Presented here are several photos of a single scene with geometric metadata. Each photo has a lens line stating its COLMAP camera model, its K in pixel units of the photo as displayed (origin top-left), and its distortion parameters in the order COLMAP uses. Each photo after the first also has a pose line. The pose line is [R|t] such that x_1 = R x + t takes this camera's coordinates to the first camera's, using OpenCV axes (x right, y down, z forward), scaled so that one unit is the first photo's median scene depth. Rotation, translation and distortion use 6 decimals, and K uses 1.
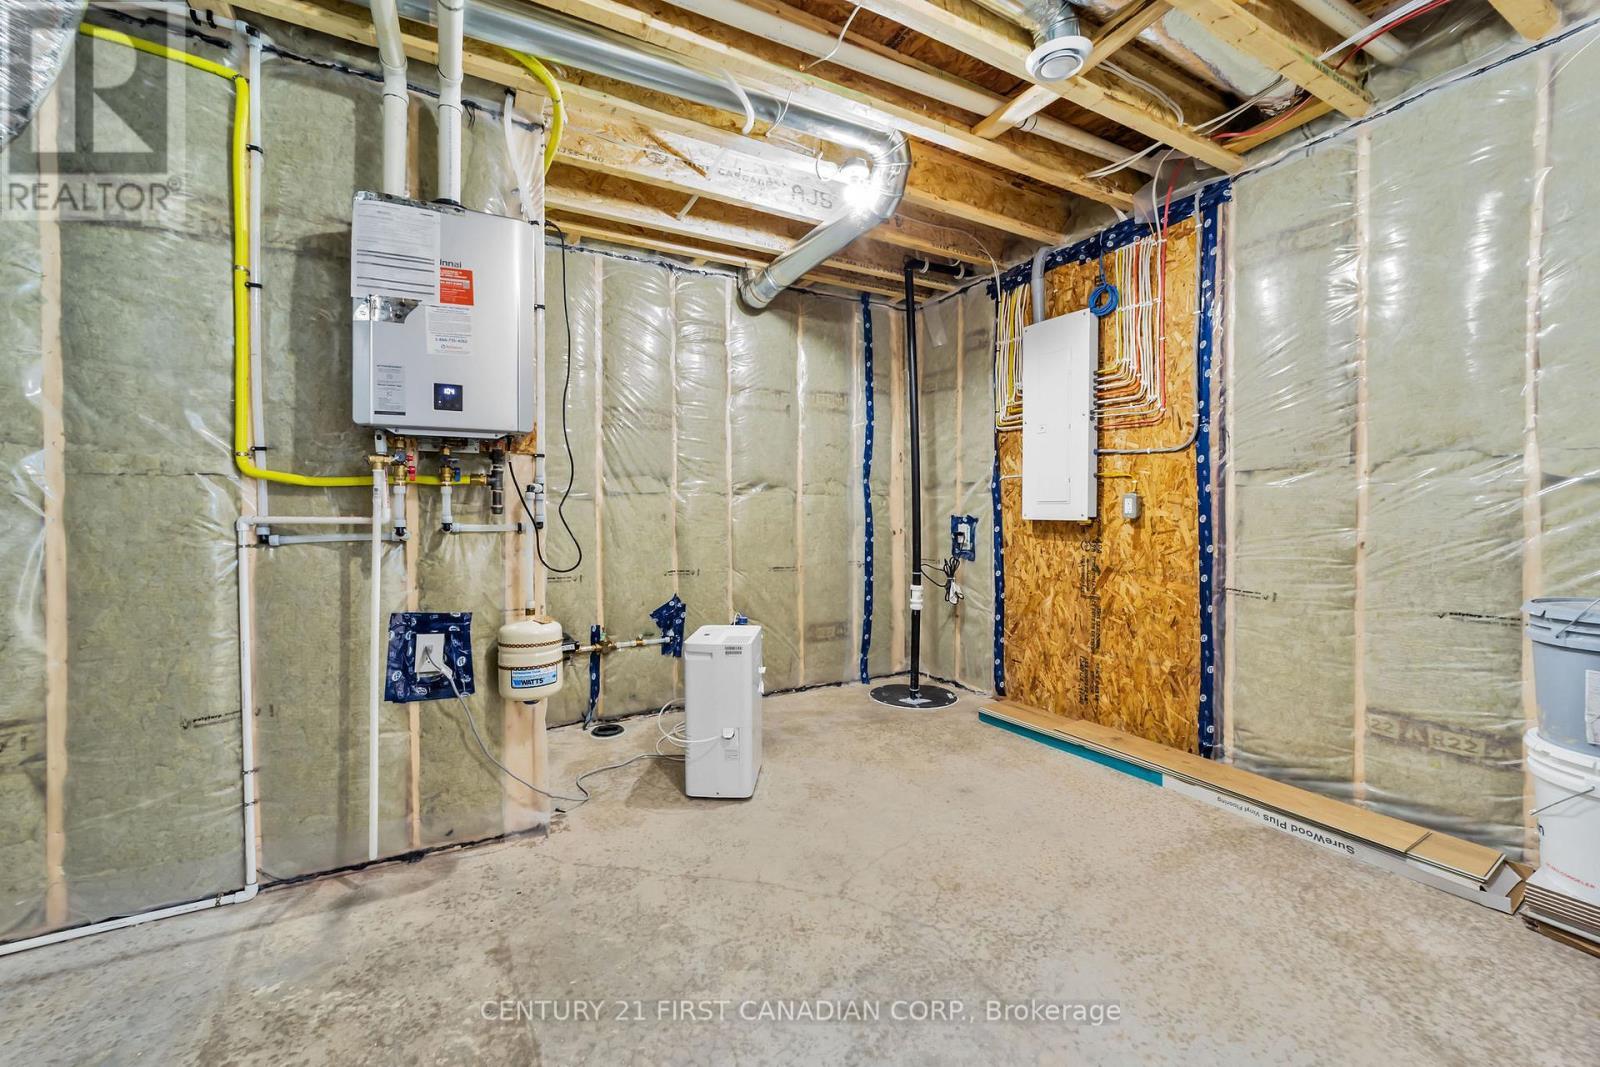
lens RADIAL K [[621.4, 0, 798.7], [0, 621.4, 537.9], [0, 0, 1]] dist [-0.018281, 0.007380]
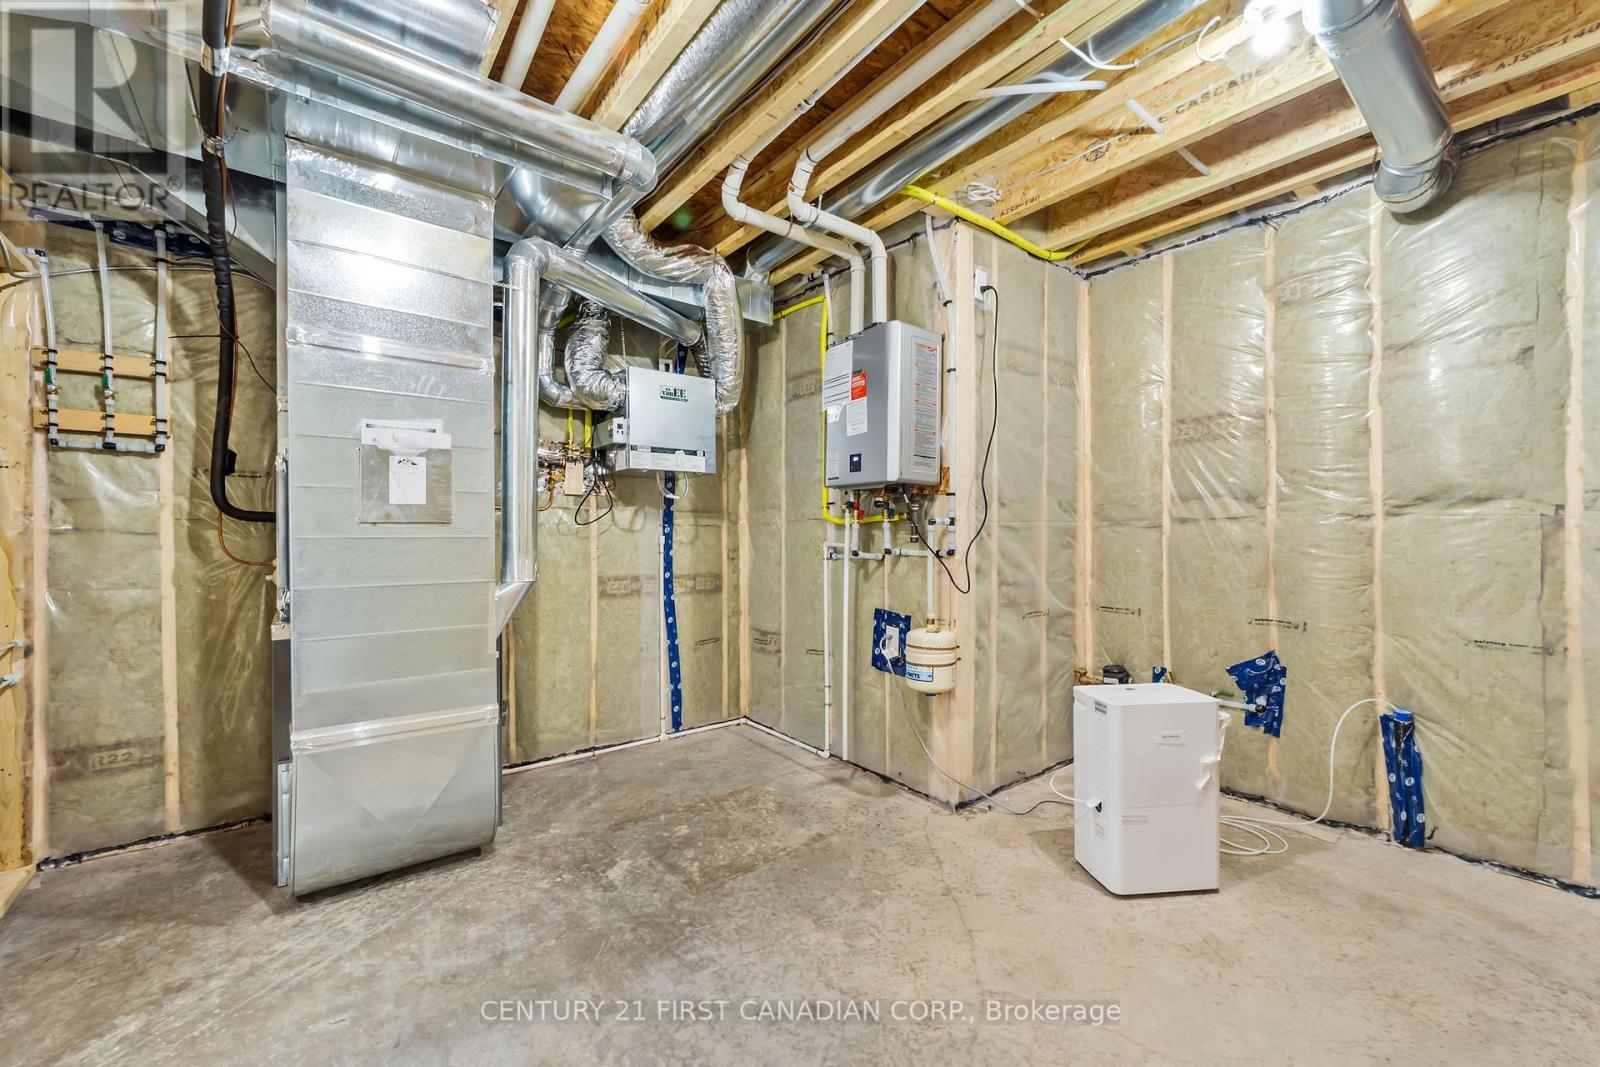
lens RADIAL K [[637.3, 0, 797.3], [0, 637.3, 560.2], [0, 0, 1]] dist [0.001352, 0.000385]
pose [[0.173354, 0.038808, -0.984095, 0.787161], [-0.042532, 0.998586, 0.031887, -0.033324], [0.983941, 0.036328, 0.174759, 0.515131]]
